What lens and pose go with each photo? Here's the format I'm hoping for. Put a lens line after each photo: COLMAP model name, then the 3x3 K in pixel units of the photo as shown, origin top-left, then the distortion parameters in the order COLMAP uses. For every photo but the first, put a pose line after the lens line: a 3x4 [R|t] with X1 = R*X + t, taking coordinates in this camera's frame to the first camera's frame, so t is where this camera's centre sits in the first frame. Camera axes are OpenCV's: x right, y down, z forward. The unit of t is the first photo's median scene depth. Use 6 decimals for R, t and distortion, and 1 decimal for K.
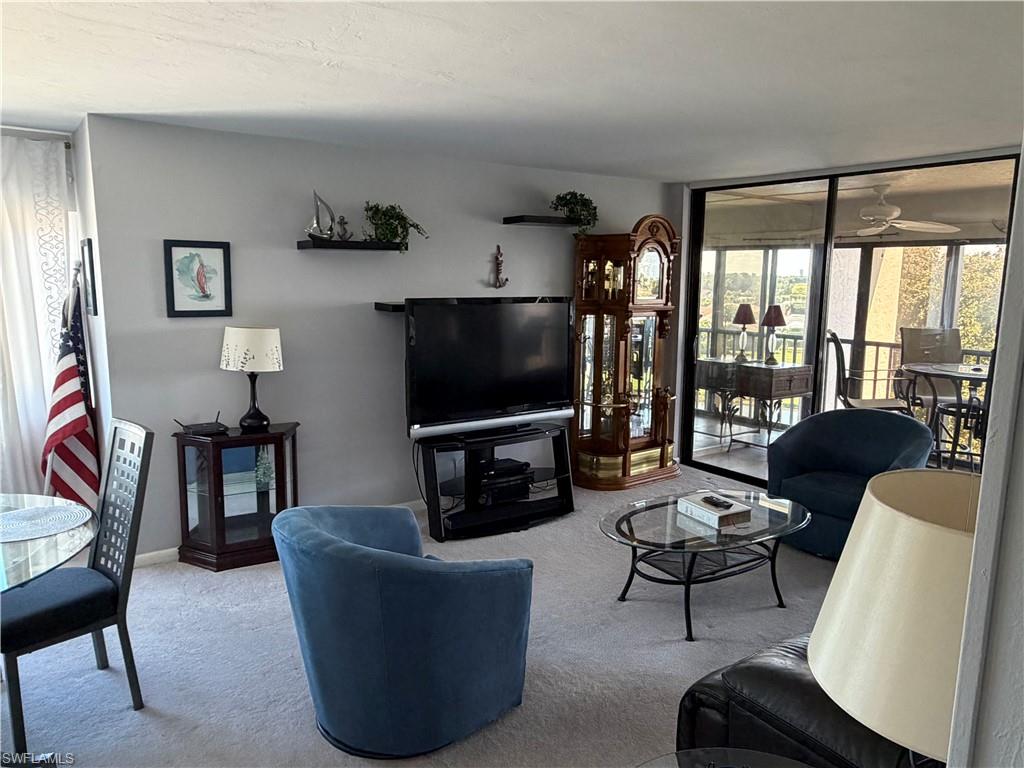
lens RADIAL K [[706.6, 0, 512.0], [0, 706.6, 384.6], [0, 0, 1]] dist [0.002823, -0.006993]
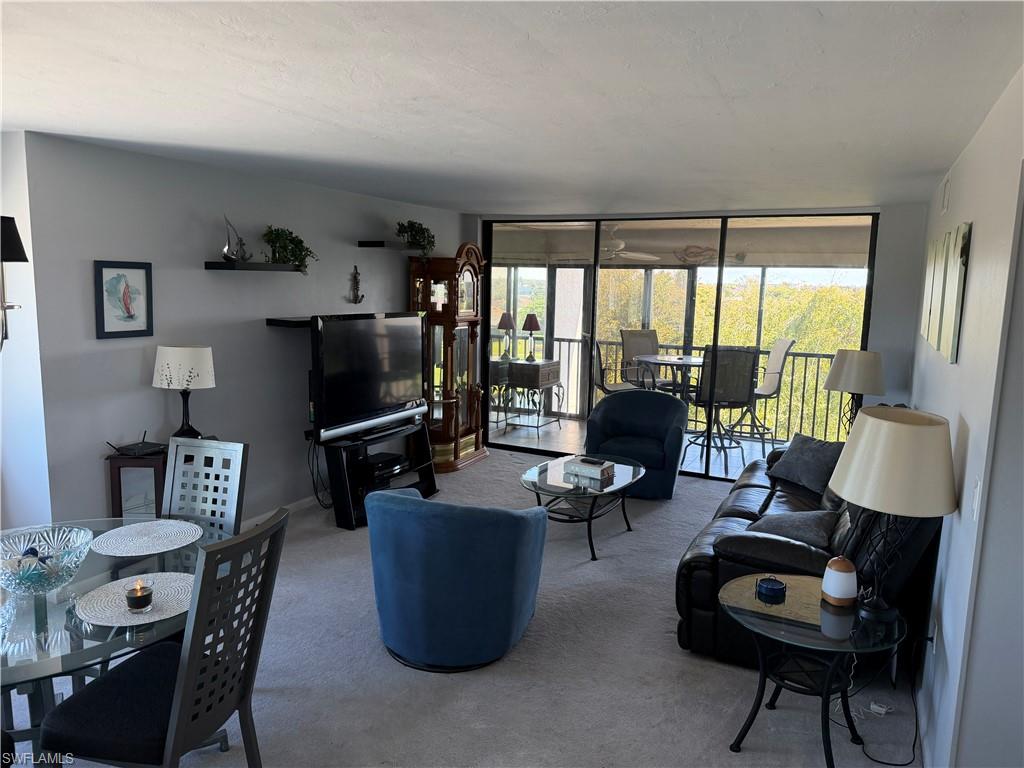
lens RADIAL K [[706.6, 0, 492.0], [0, 706.6, 390.4], [0, 0, 1]] dist [0.002823, -0.006993]
pose [[0.885565, -0.060868, 0.460509, -0.350870], [0.057243, 0.998121, 0.021847, -0.010440], [-0.460974, 0.007014, 0.887386, -0.096932]]
